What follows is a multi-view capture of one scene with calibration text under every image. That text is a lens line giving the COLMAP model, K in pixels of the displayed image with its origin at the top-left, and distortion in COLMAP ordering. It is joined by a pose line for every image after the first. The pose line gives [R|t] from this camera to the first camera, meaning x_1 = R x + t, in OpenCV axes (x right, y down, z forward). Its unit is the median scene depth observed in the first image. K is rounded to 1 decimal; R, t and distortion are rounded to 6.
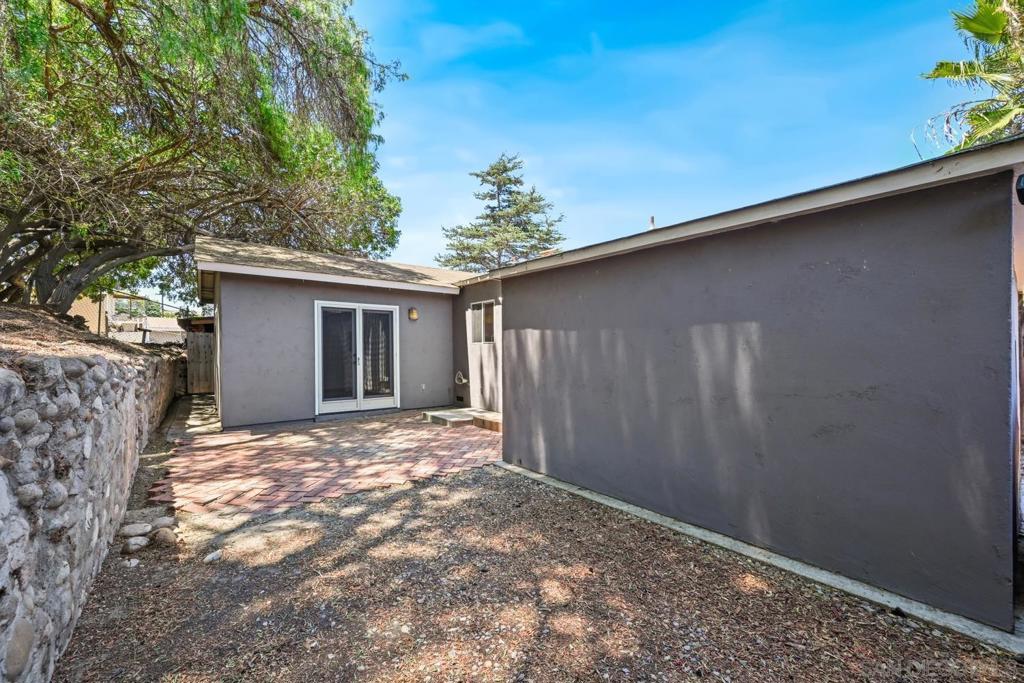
lens RADIAL K [[409.3, 0, 515.7], [0, 409.3, 346.8], [0, 0, 1]] dist [-0.000837, 0.000079]
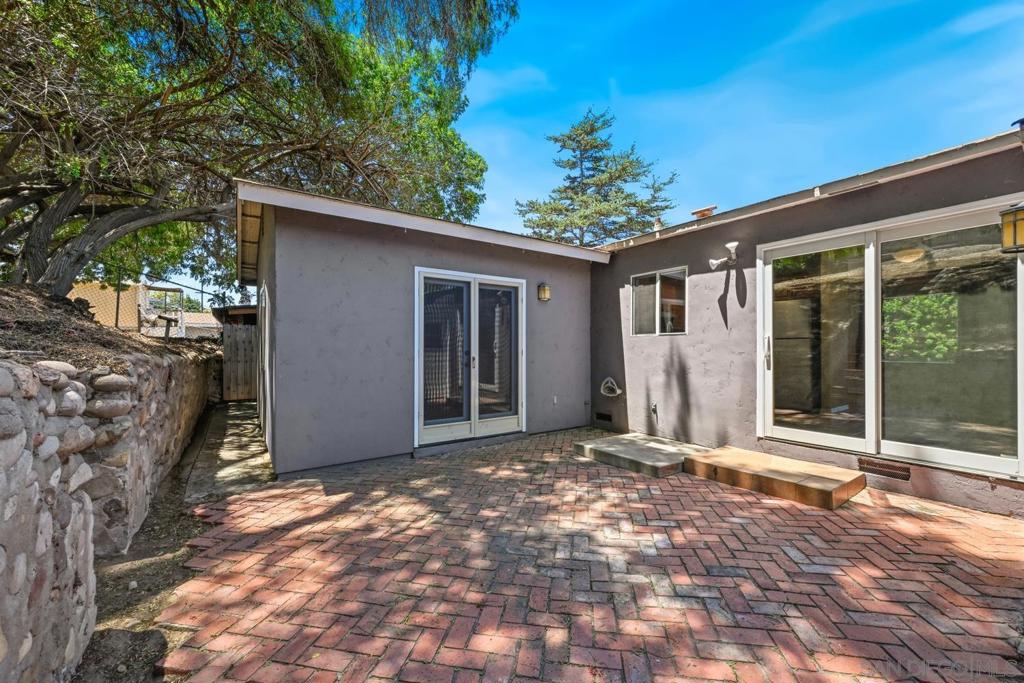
lens RADIAL K [[399.0, 0, 512.0], [0, 399.0, 341.5], [0, 0, 1]] dist [0.000673, -0.000167]
pose [[0.998544, 0.000134, -0.053950, -0.208922], [-0.000614, 0.999960, -0.008873, 0.005459], [0.053947, 0.008893, 0.998504, 0.266618]]
